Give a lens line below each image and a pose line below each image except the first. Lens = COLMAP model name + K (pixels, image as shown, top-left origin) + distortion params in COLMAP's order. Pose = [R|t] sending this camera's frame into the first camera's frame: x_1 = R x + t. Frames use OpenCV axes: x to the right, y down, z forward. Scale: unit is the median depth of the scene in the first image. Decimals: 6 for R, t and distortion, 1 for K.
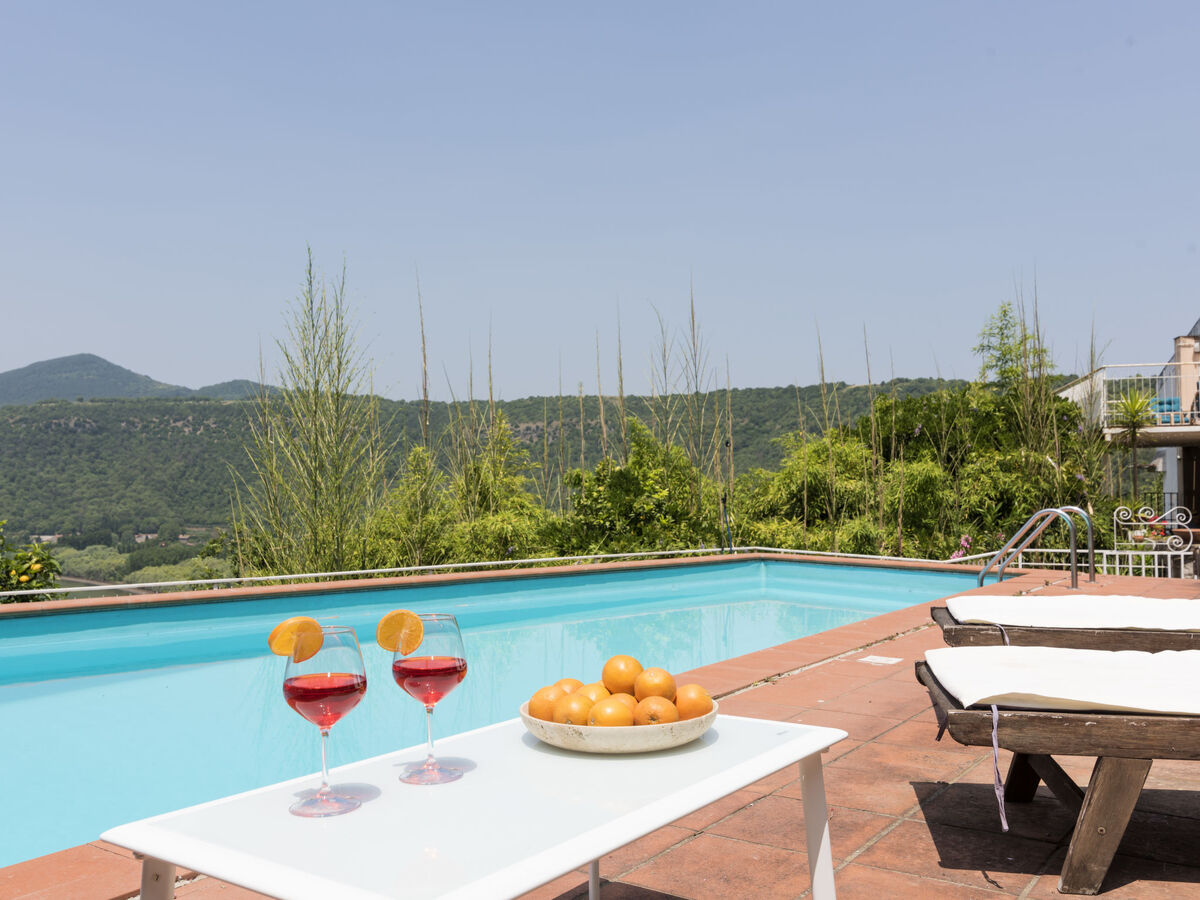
lens RADIAL K [[1087.5, 0, 618.3], [0, 1087.5, 463.7], [0, 0, 1]] dist [-0.018929, 0.026161]
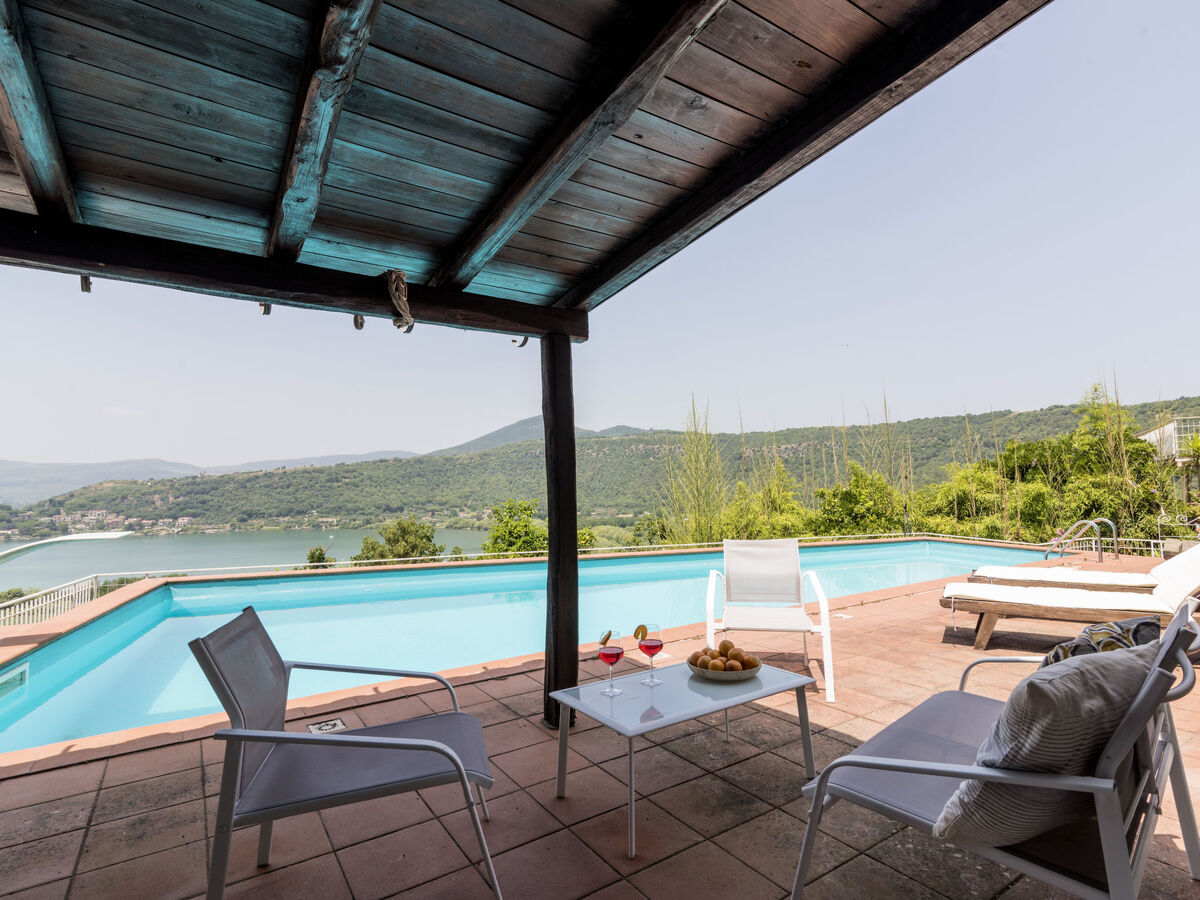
lens RADIAL K [[652.0, 0, 617.1], [0, 652.0, 456.8], [0, 0, 1]] dist [0.031423, -0.010734]
pose [[0.943295, -0.023017, -0.331158, 0.003630], [0.016786, 0.999624, -0.021666, -0.031833], [0.331532, 0.014878, 0.943327, -0.199747]]
